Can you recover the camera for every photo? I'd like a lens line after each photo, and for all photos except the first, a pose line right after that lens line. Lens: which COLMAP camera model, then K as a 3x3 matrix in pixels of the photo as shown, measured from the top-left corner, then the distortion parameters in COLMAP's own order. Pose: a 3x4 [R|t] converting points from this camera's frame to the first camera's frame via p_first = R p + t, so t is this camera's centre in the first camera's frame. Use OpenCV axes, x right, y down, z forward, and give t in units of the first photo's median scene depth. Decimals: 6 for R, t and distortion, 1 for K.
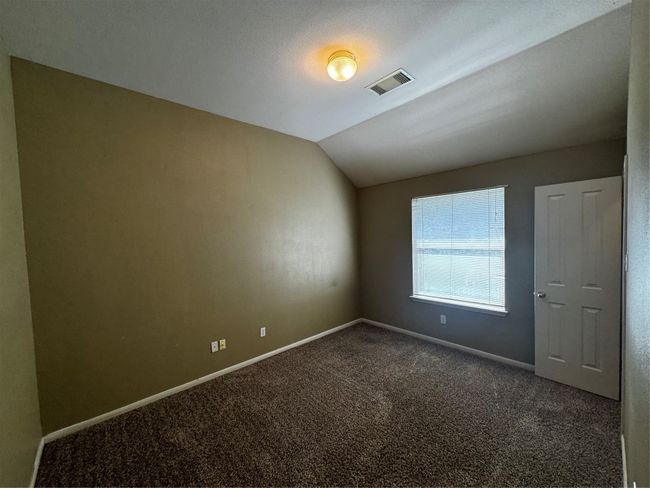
lens RADIAL K [[260.5, 0, 324.7], [0, 260.5, 244.3], [0, 0, 1]] dist [0.000422, -0.000188]
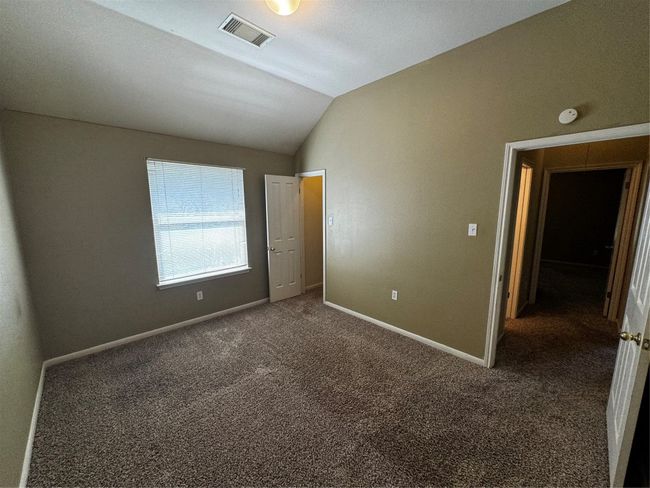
lens RADIAL K [[260.5, 0, 323.7], [0, 260.5, 243.5], [0, 0, 1]] dist [0.000422, -0.000188]
pose [[-0.024907, -0.114355, 0.993128, -0.579664], [0.042305, 0.992425, 0.115335, 0.003616], [-0.998794, 0.044887, -0.019880, 0.636857]]
